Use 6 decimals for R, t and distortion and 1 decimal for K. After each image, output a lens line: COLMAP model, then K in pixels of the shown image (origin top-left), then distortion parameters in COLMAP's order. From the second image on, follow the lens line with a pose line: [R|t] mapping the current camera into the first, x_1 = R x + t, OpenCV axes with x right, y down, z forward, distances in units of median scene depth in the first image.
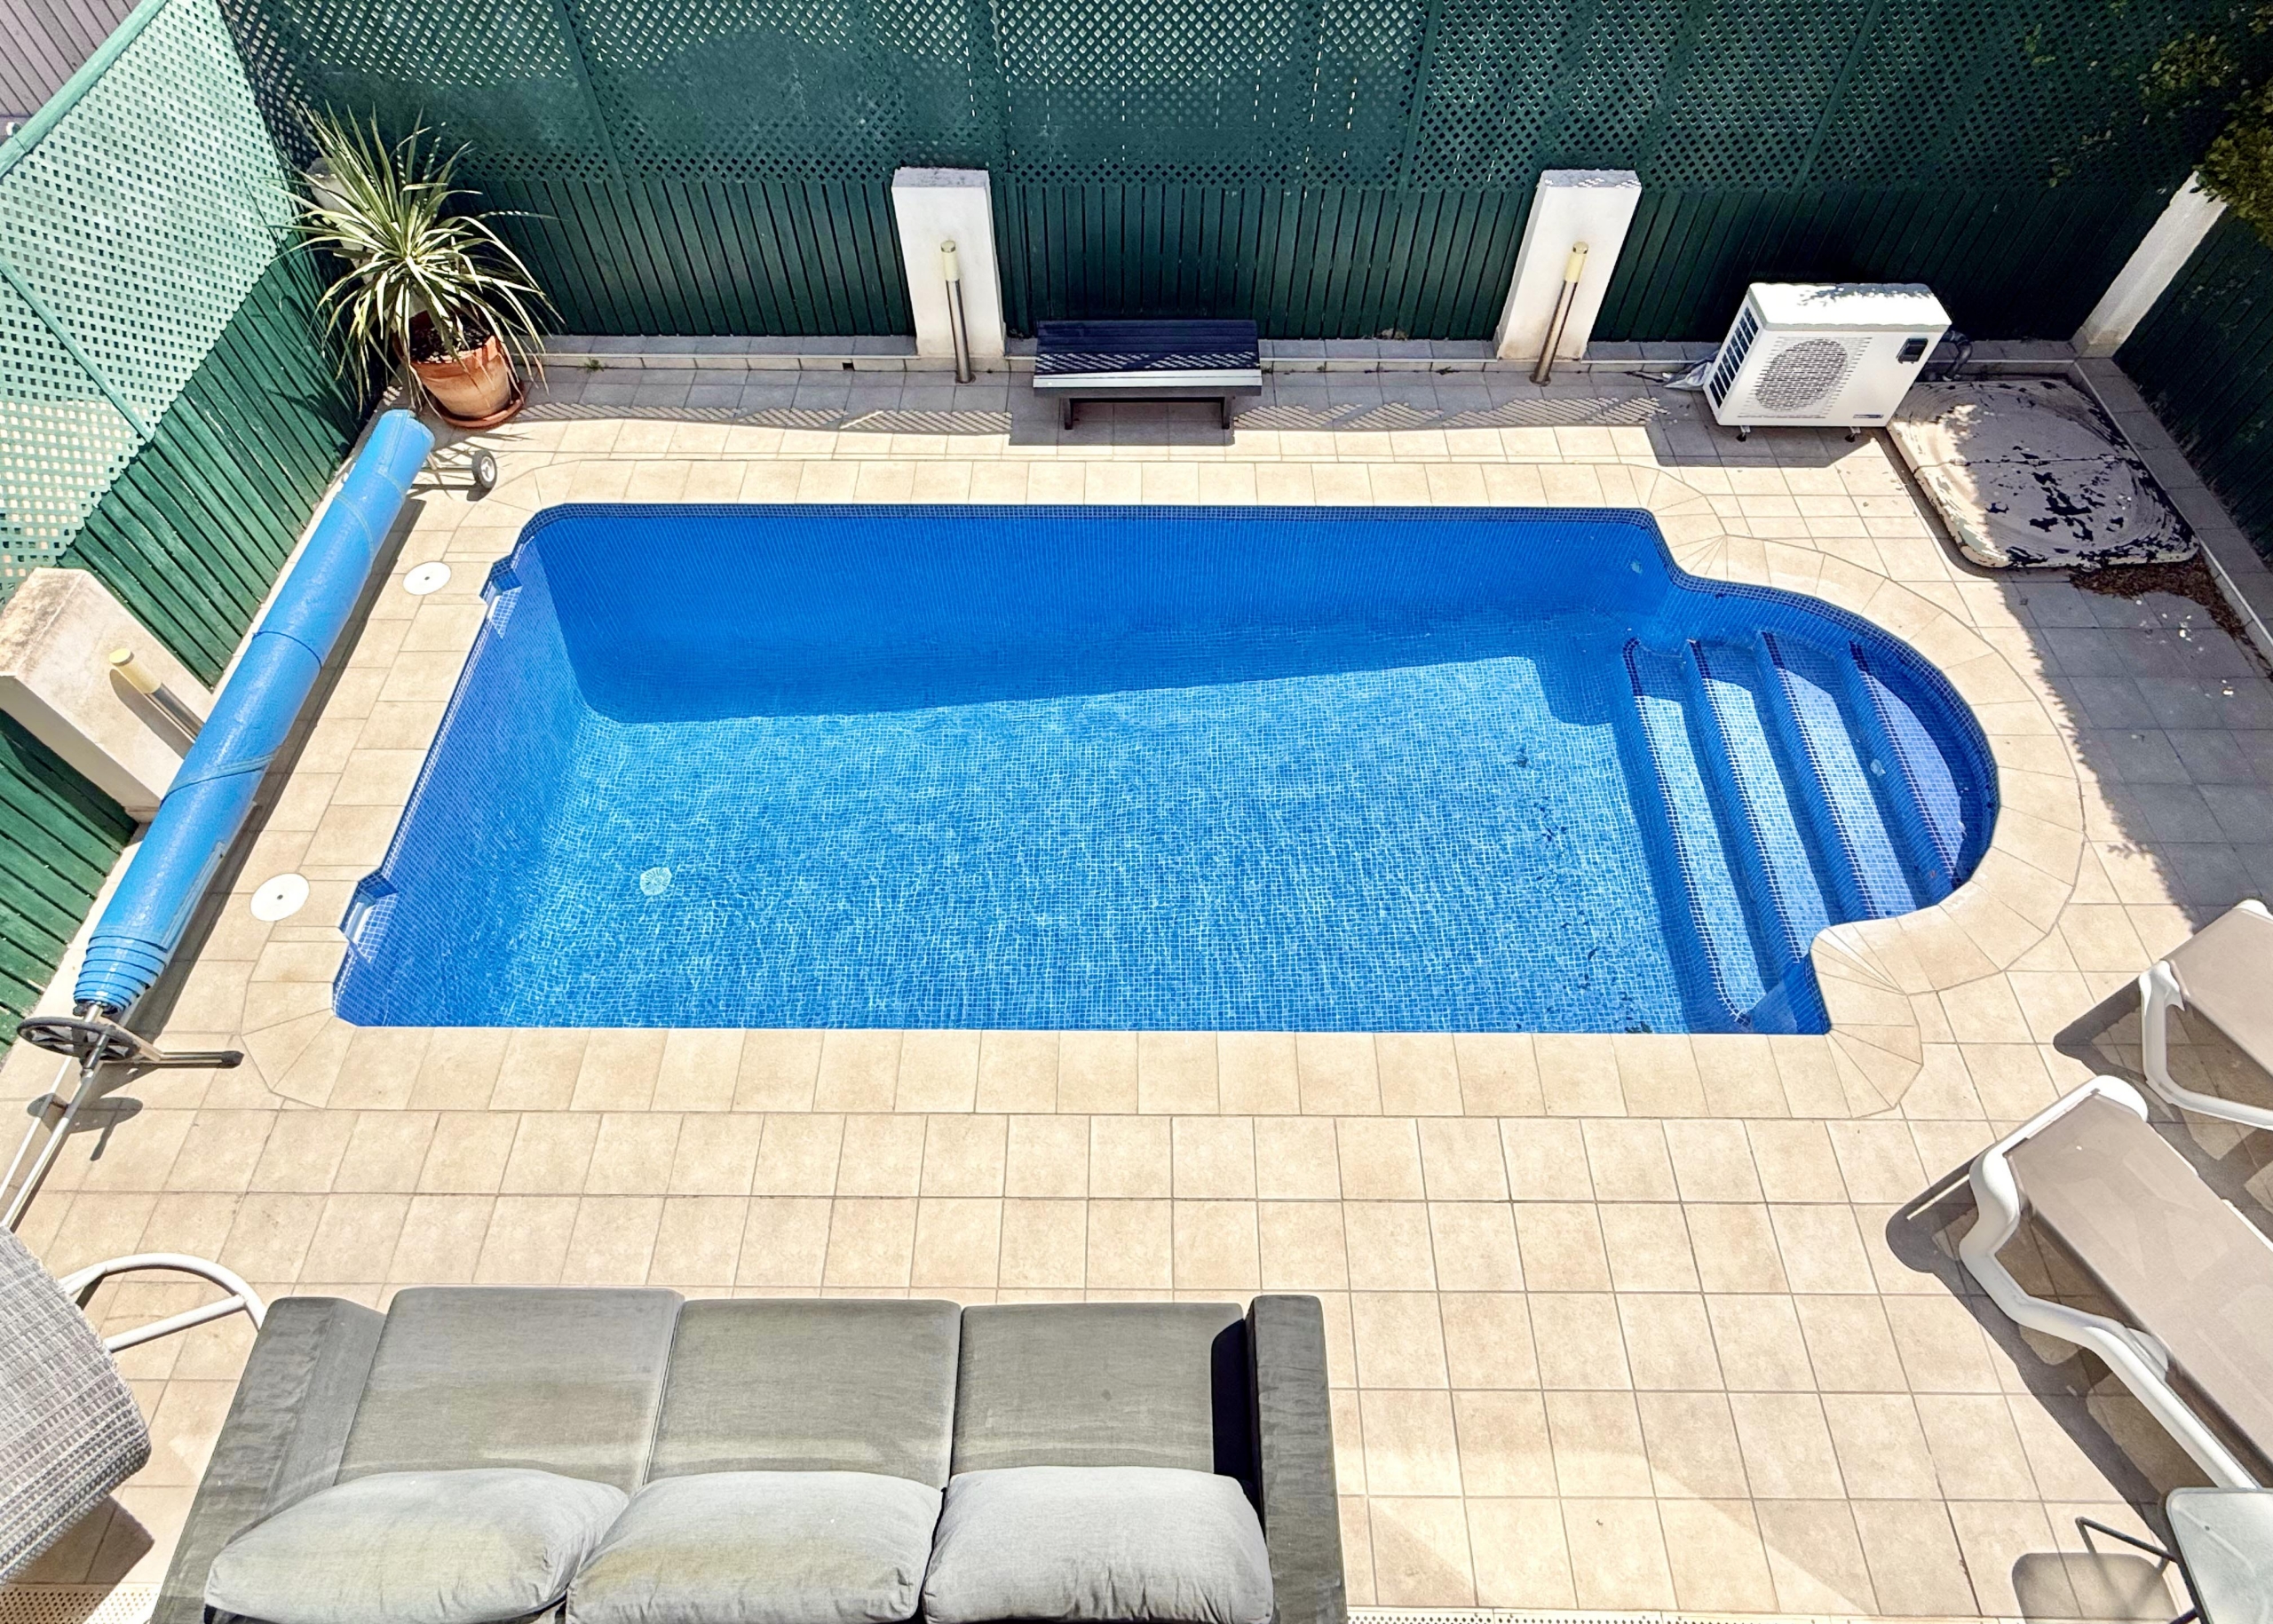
lens RADIAL K [[1202.5, 0, 1134.5], [0, 1202.5, 790.5], [0, 0, 1]] dist [0.001836, -0.000894]
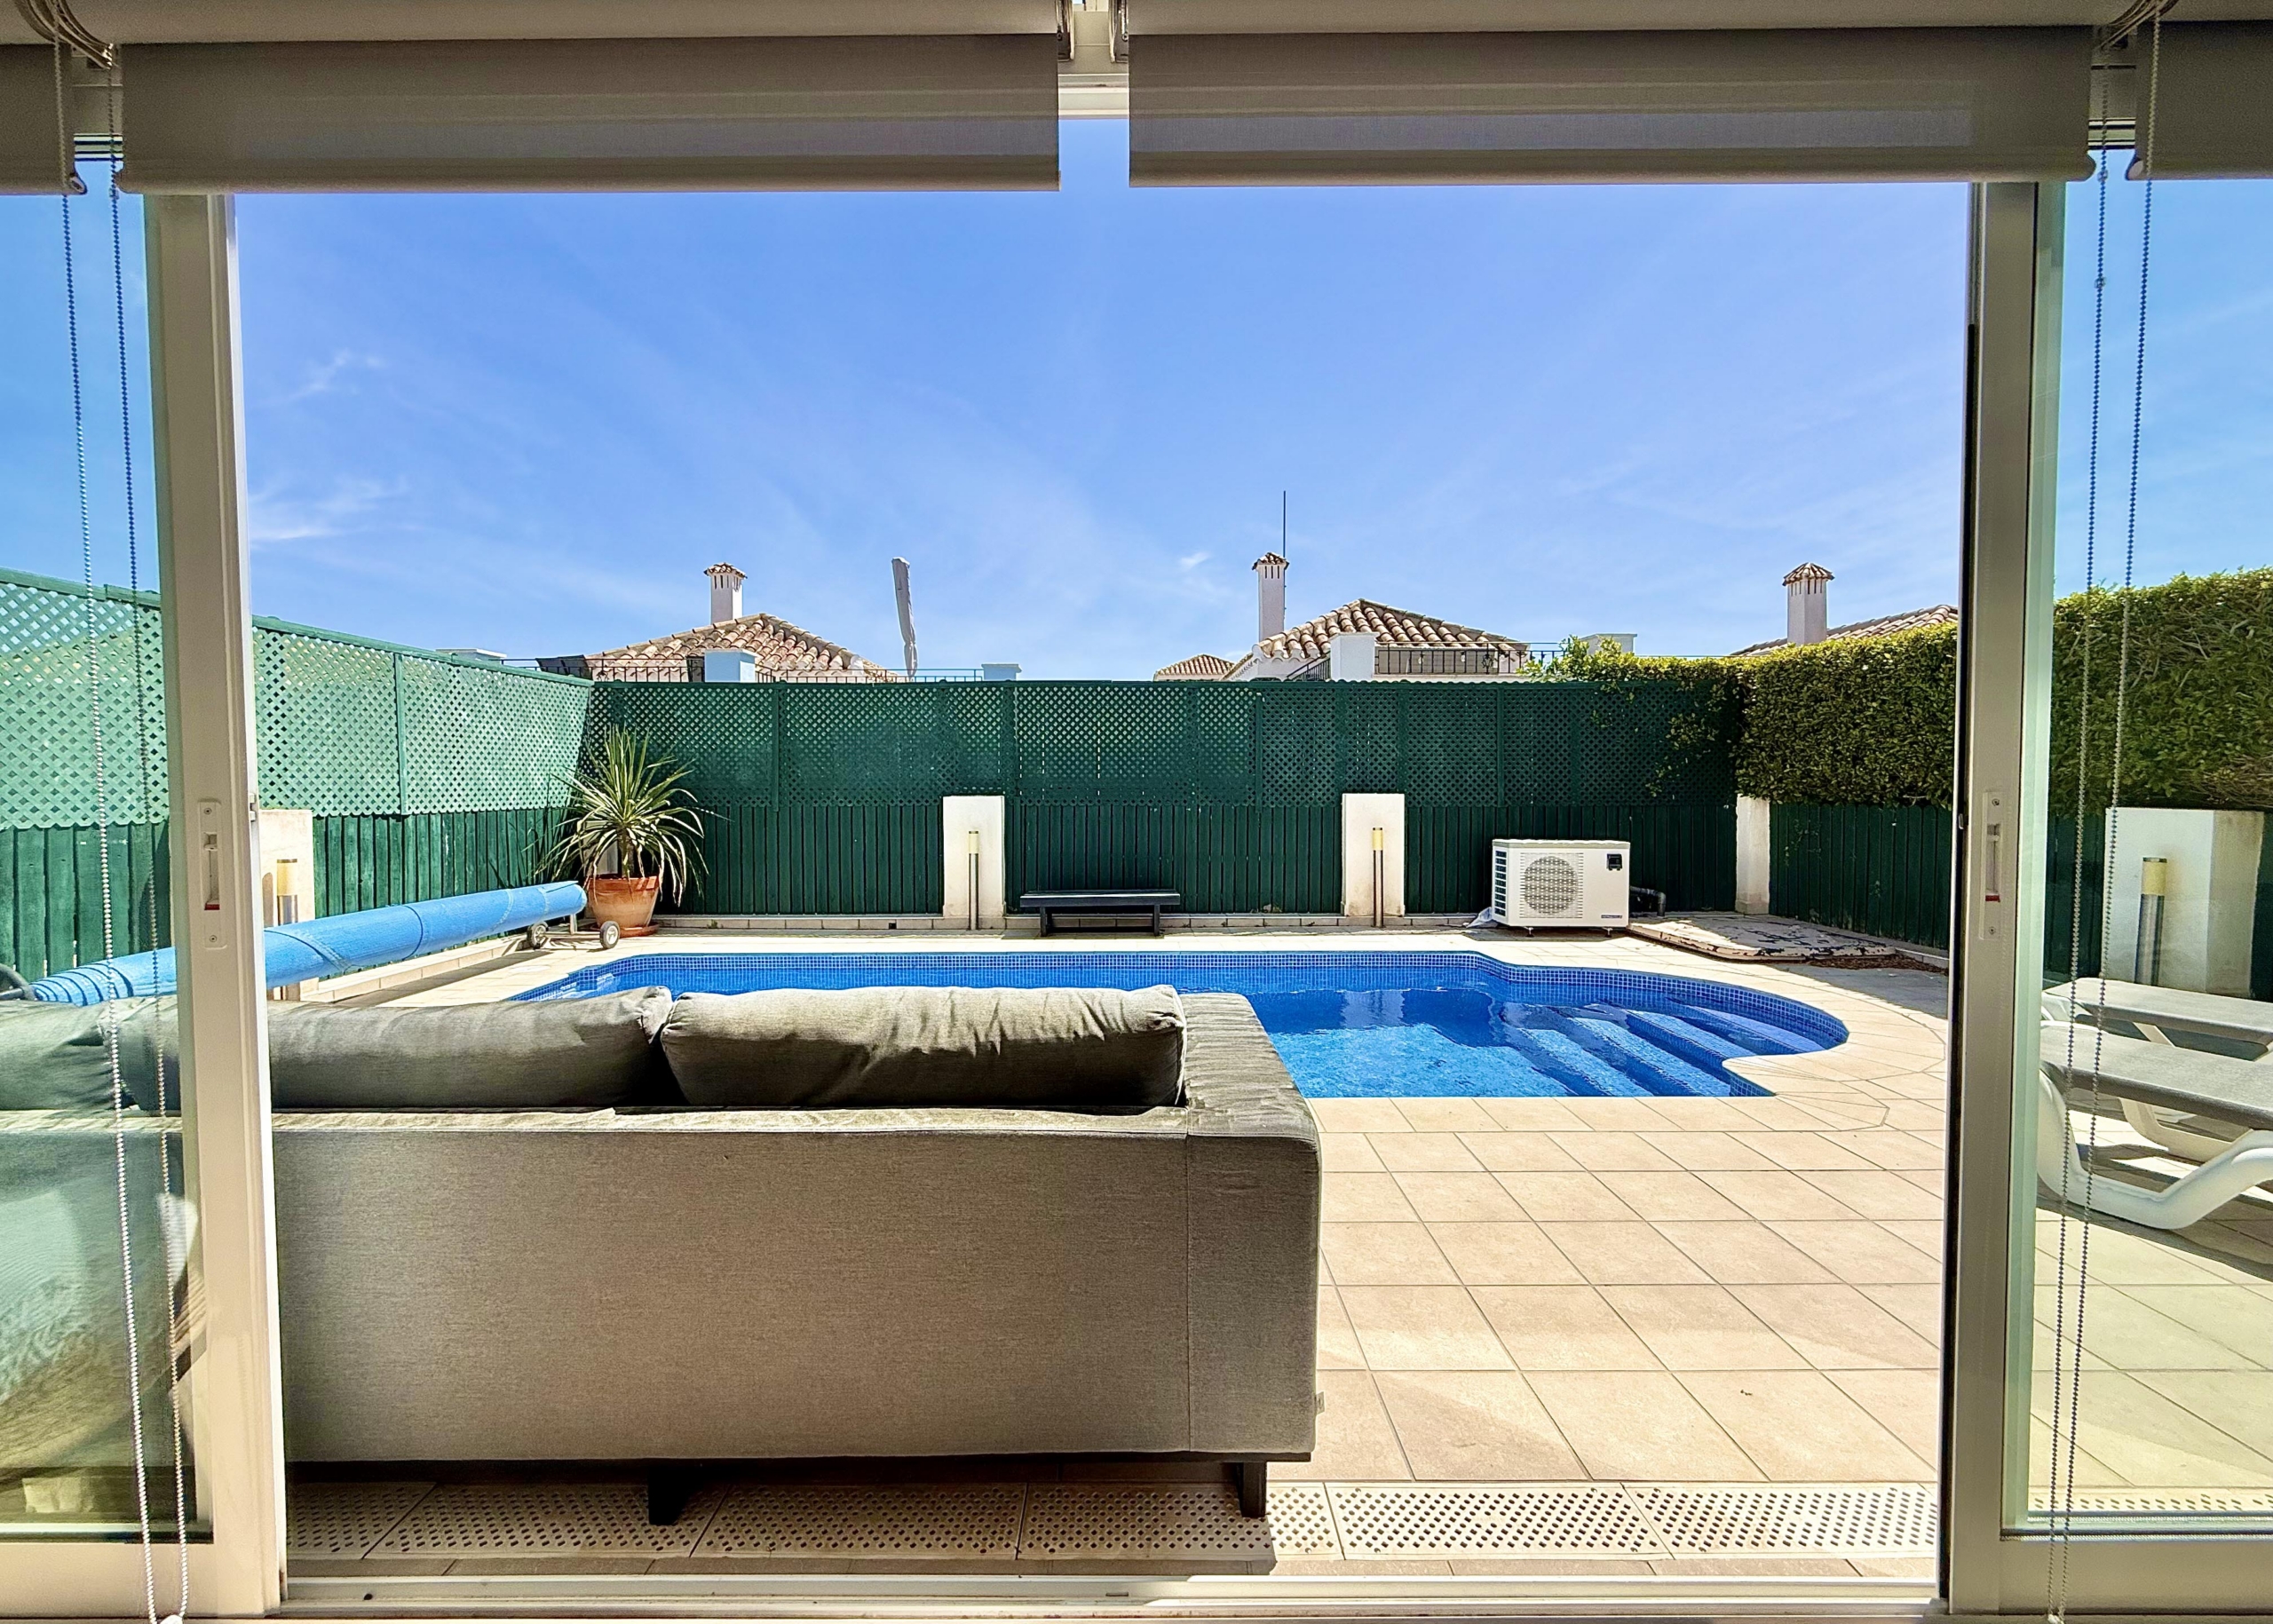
lens RADIAL K [[904.8, 0, 1130.6], [0, 904.8, 813.0], [0, 0, 1]] dist [0.001196, 0.000700]
pose [[0.999958, -0.001204, 0.009038, 0.041777], [0.008019, 0.587984, -0.808833, 0.536358], [-0.004340, 0.808872, 0.587969, 0.319201]]
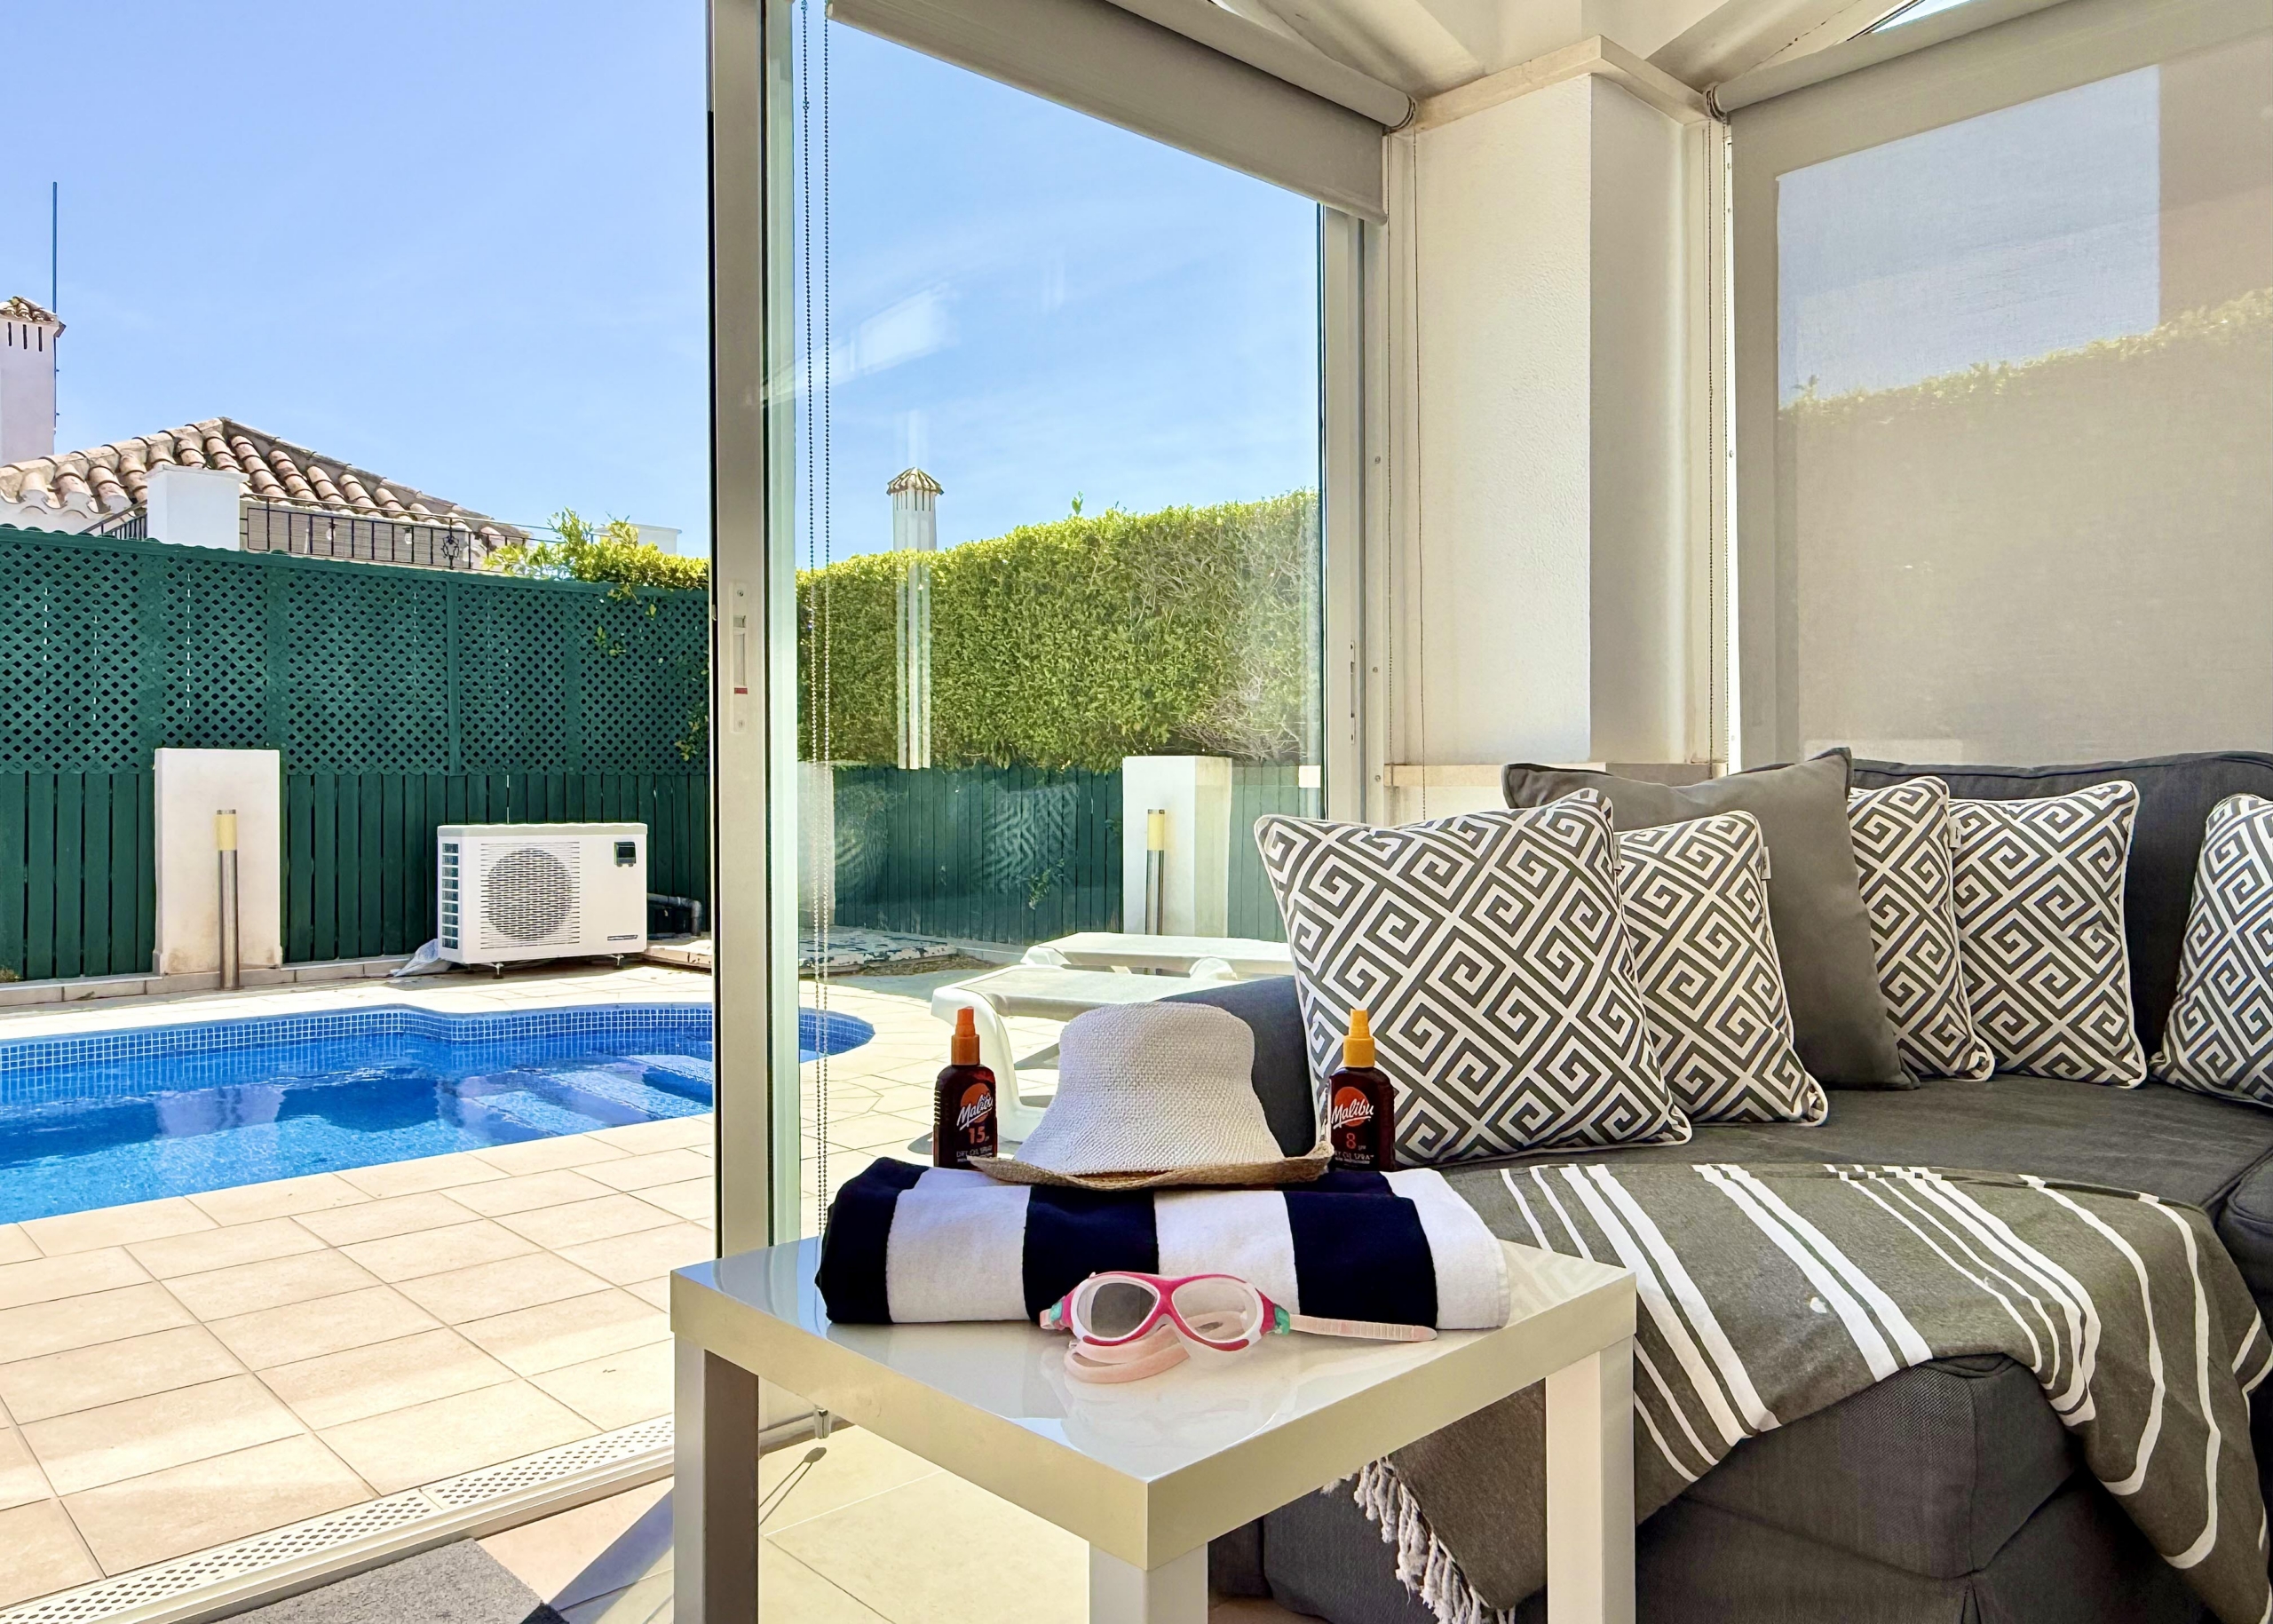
lens RADIAL K [[1584.2, 0, 1136.0], [0, 1584.2, 778.2], [0, 0, 1]] dist [-0.005791, -0.000389]
pose [[0.720822, 0.002161, 0.693117, 0.057399], [0.575419, 0.555617, -0.600152, 0.658883], [-0.386405, 0.831435, 0.399257, 0.295189]]
